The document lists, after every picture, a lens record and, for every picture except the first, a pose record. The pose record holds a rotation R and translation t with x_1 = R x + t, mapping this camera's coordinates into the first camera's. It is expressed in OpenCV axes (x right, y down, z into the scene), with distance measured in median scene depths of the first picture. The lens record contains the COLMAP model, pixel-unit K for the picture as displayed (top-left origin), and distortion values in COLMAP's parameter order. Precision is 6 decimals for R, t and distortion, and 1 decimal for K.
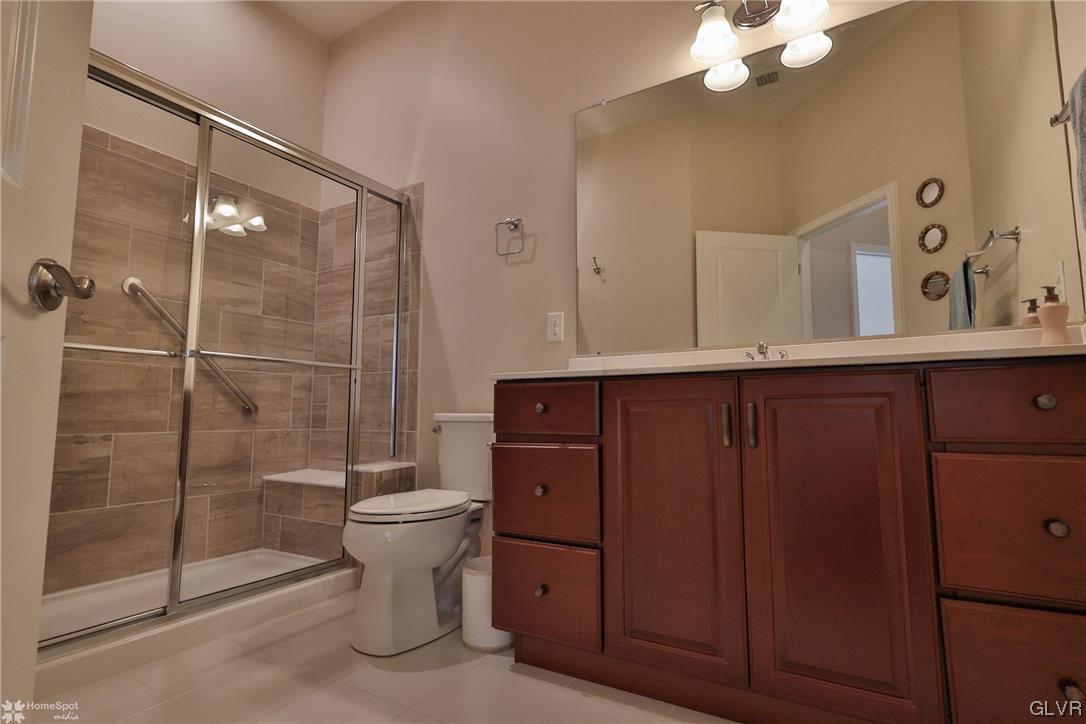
lens RADIAL K [[535.3, 0, 545.6], [0, 535.3, 363.6], [0, 0, 1]] dist [0.001274, 0.000132]
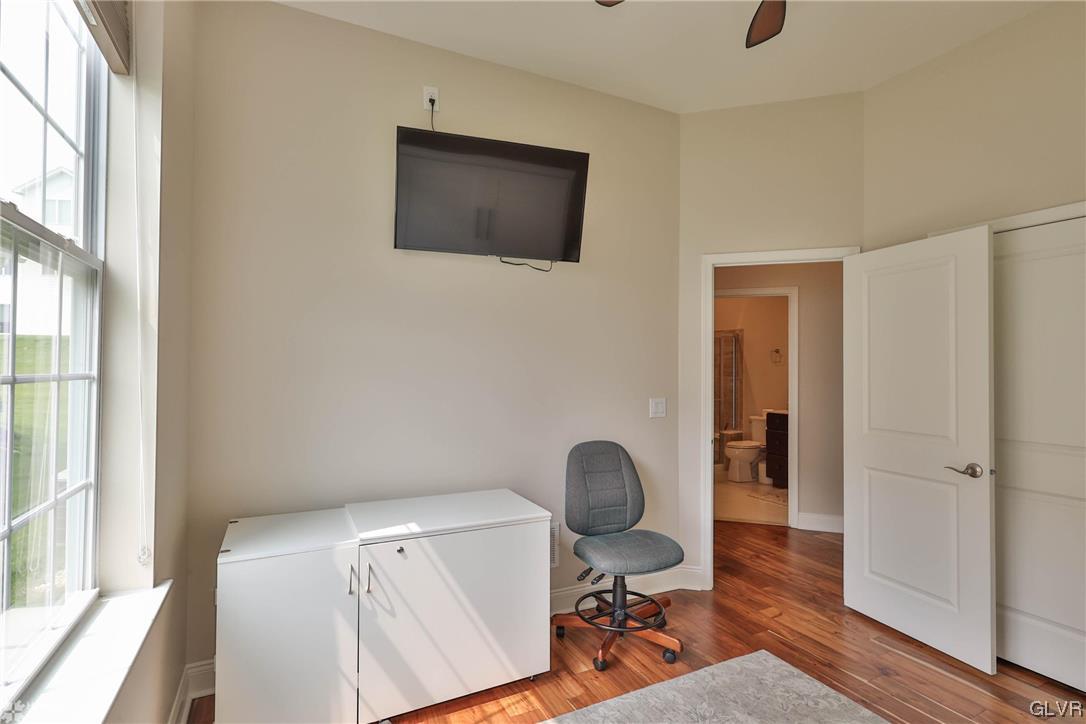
lens RADIAL K [[535.3, 0, 547.1], [0, 535.3, 362.4], [0, 0, 1]] dist [0.001274, 0.000132]
pose [[0.845085, -0.001799, -0.534629, 0.464762], [0.045635, 0.996587, 0.068781, -0.491769], [0.532681, -0.082524, 0.842283, -2.231604]]
